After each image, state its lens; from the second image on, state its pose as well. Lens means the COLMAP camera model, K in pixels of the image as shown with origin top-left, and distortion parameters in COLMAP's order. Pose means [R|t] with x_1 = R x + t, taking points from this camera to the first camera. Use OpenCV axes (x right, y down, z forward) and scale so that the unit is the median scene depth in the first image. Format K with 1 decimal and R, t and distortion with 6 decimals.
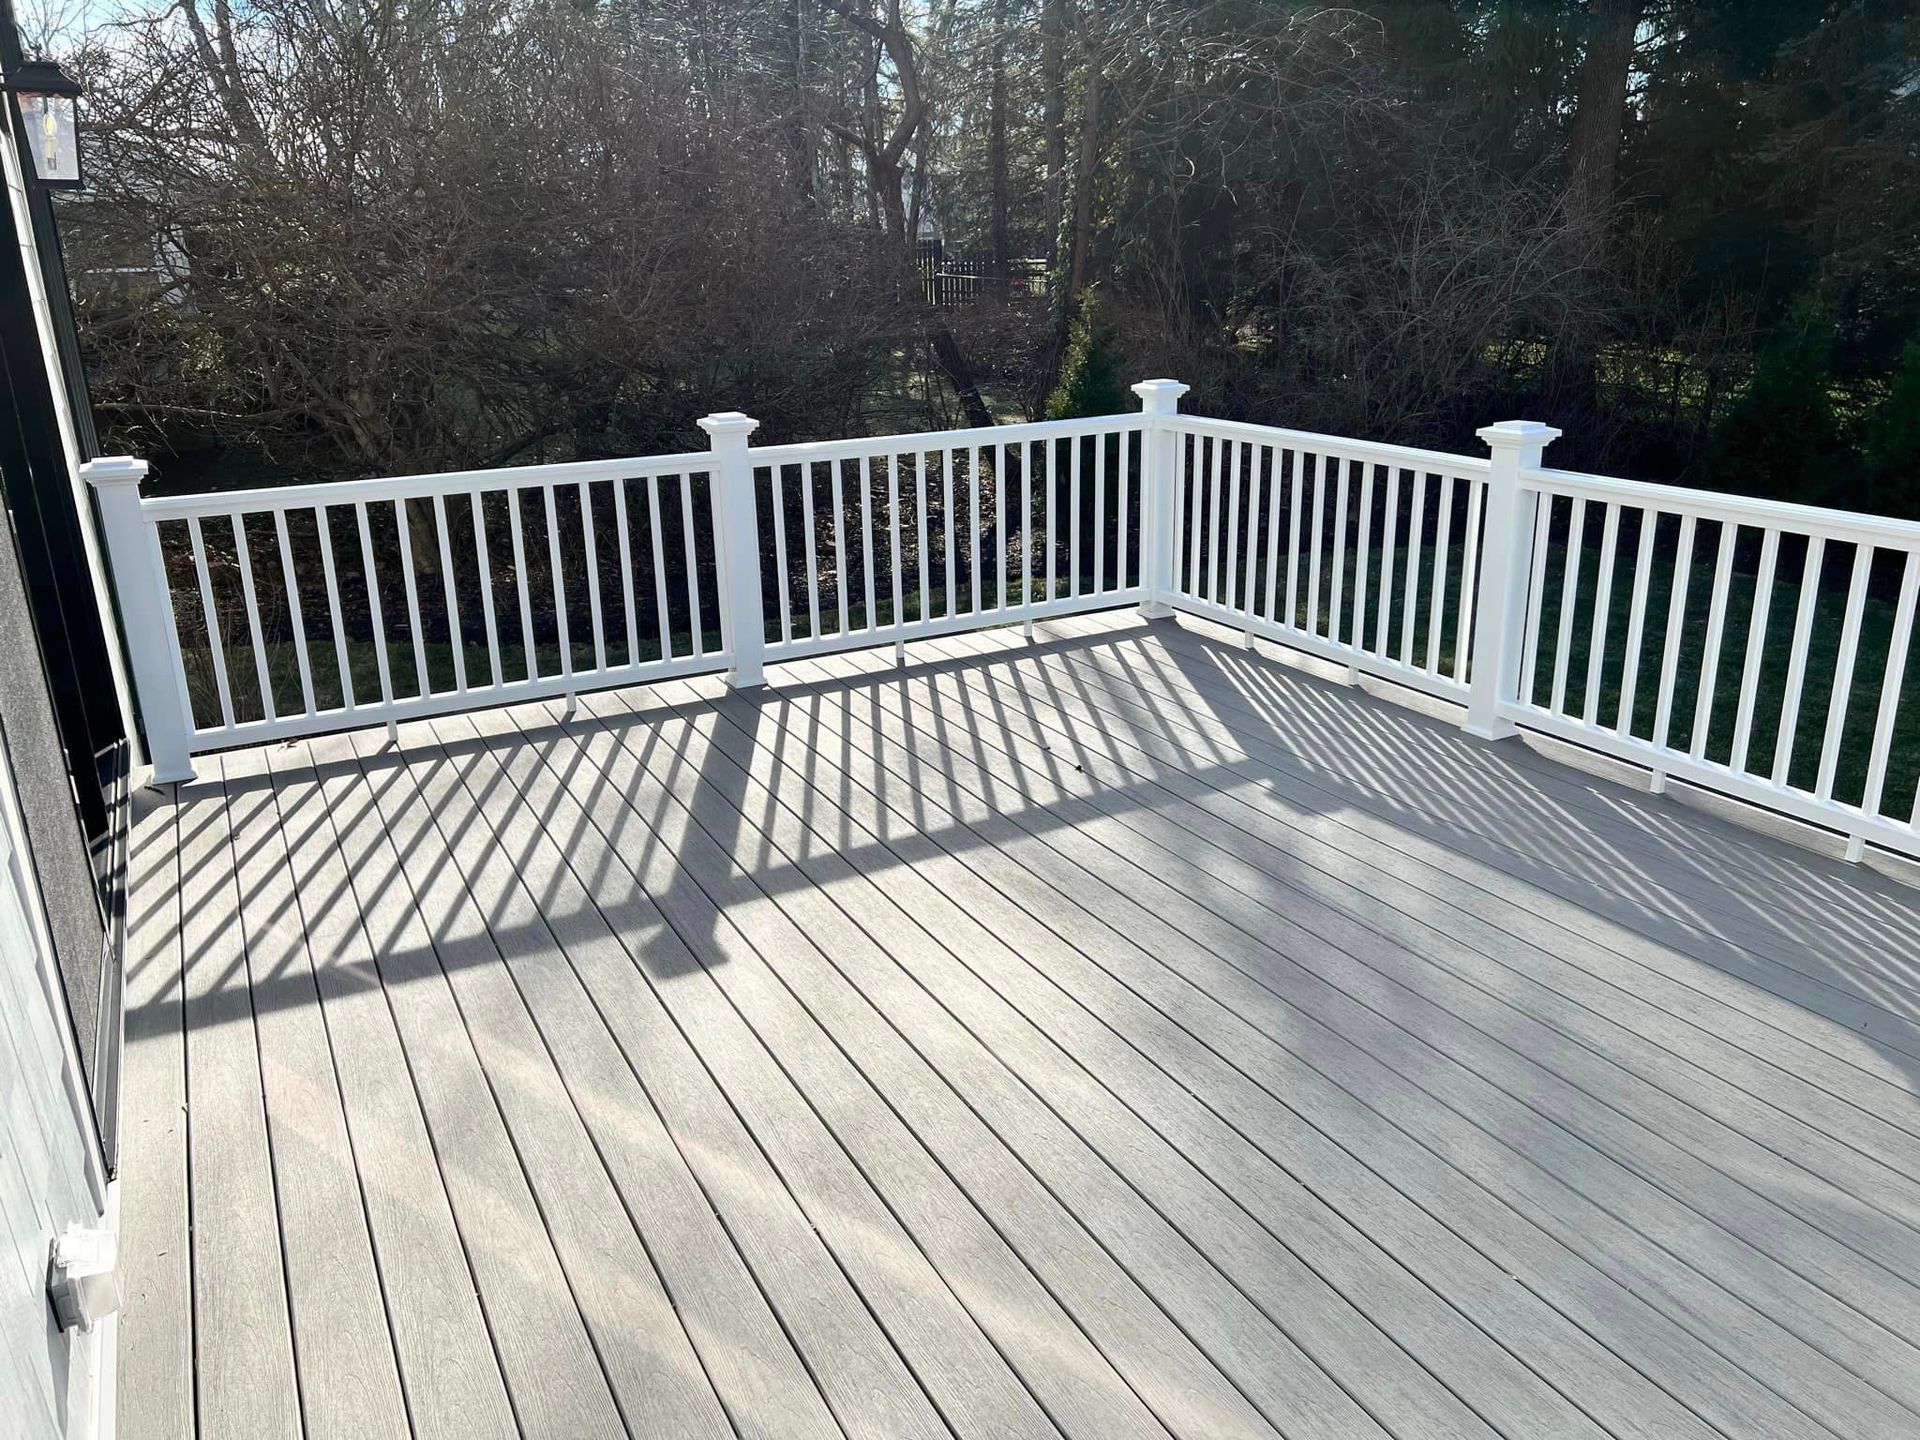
lens RADIAL K [[1461.3, 0, 960.0], [0, 1461.3, 720.0], [0, 0, 1]] dist [0.062773, -0.081518]
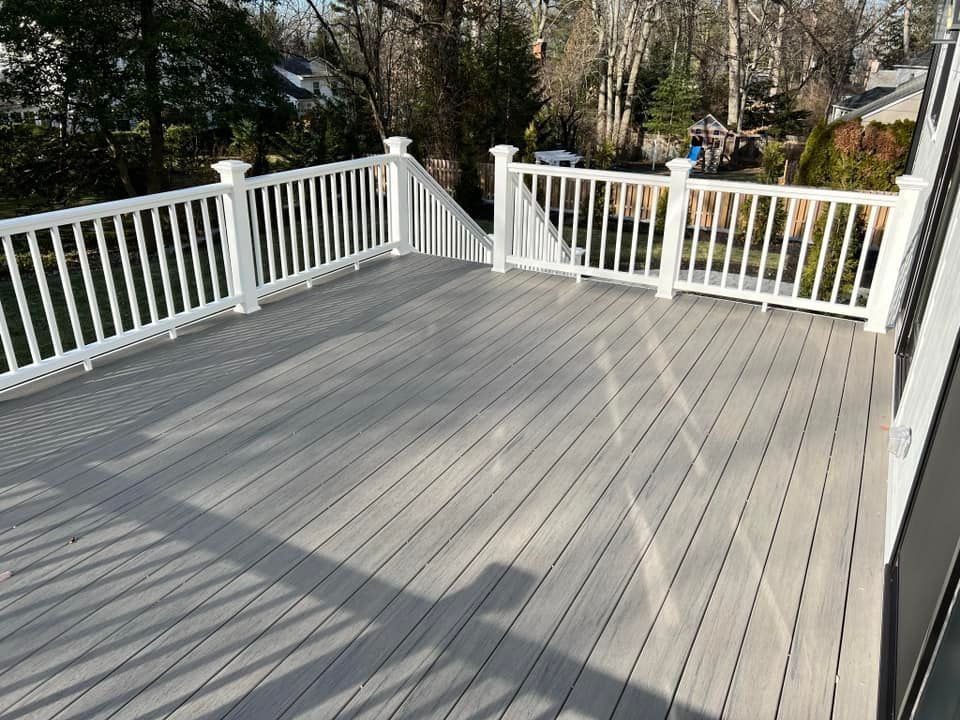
lens RADIAL K [[726.9, 0, 480.0], [0, 726.9, 360.0], [0, 0, 1]] dist [-0.004996, -0.004777]
pose [[-0.563686, -0.298149, 0.770302, -0.582146], [0.263638, 0.818859, 0.509867, -0.340127], [-0.782785, 0.490486, -0.382976, 1.066762]]
